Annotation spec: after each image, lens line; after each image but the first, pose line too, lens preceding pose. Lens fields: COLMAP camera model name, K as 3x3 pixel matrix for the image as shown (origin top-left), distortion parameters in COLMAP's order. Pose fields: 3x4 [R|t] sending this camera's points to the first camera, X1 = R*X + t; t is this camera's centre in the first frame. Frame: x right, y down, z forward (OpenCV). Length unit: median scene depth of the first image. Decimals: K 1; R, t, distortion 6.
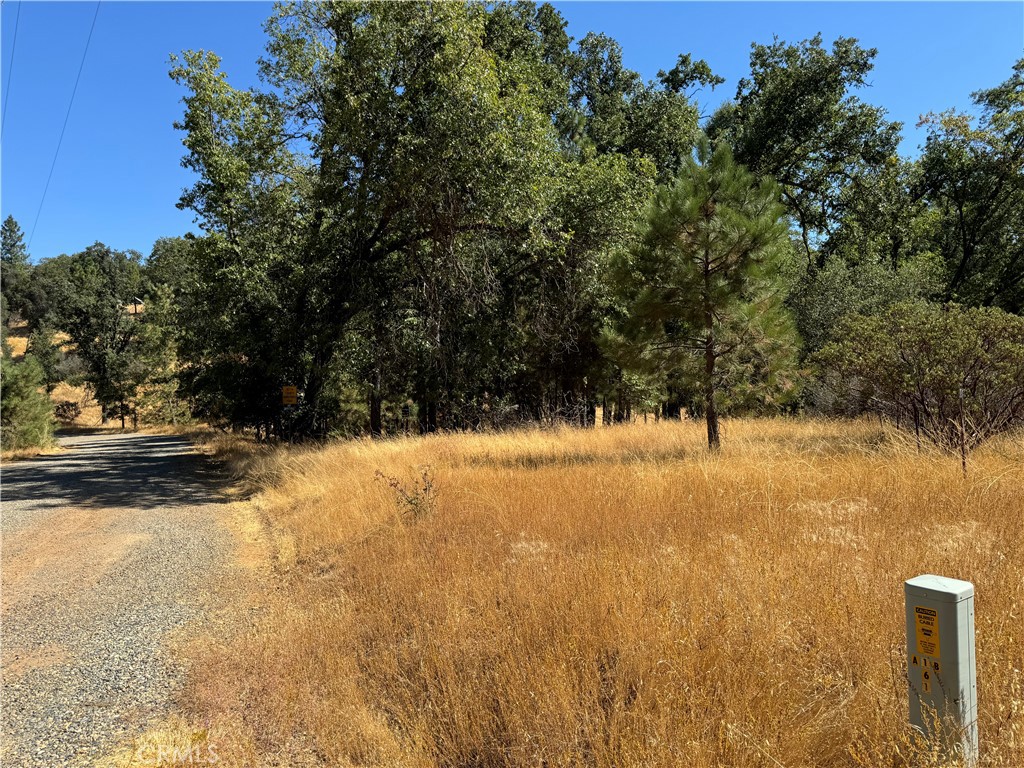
lens RADIAL K [[739.9, 0, 512.0], [0, 739.9, 384.0], [0, 0, 1]] dist [0.093271, -0.085537]
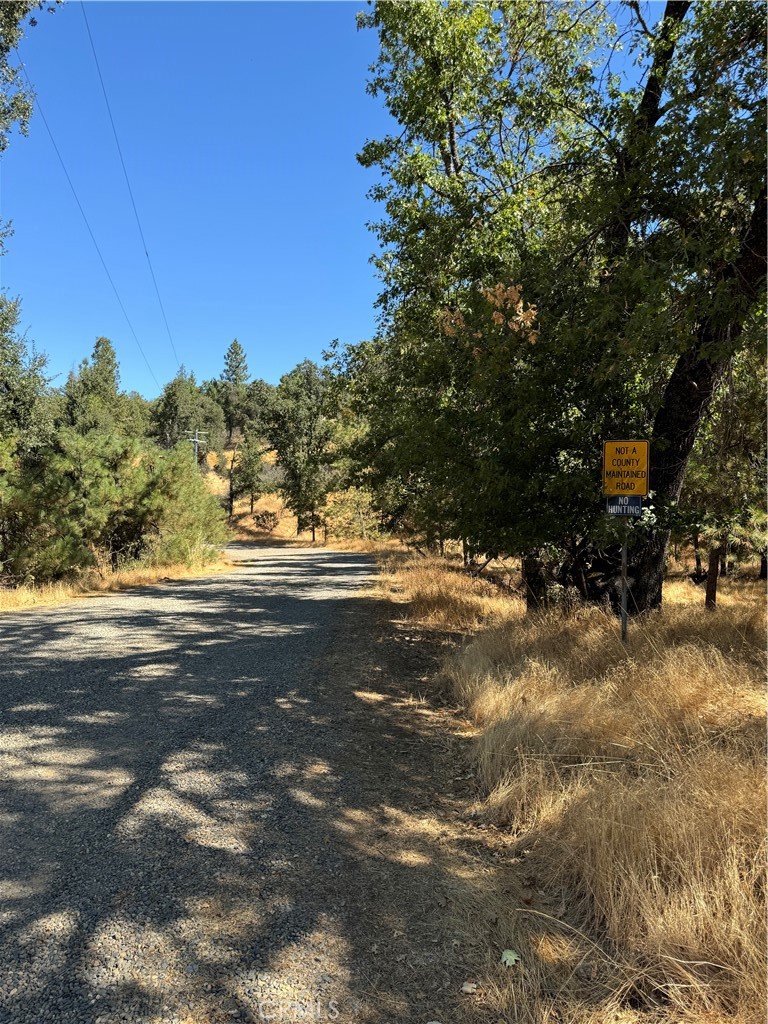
lens RADIAL K [[739.9, 0, 384.0], [0, 739.9, 512.0], [0, 0, 1]] dist [0.093271, -0.085537]
pose [[0.917910, 0.020035, -0.396282, -0.246585], [-0.016168, 0.999784, 0.013097, 0.029310], [0.396459, -0.005615, 0.918035, 0.608154]]
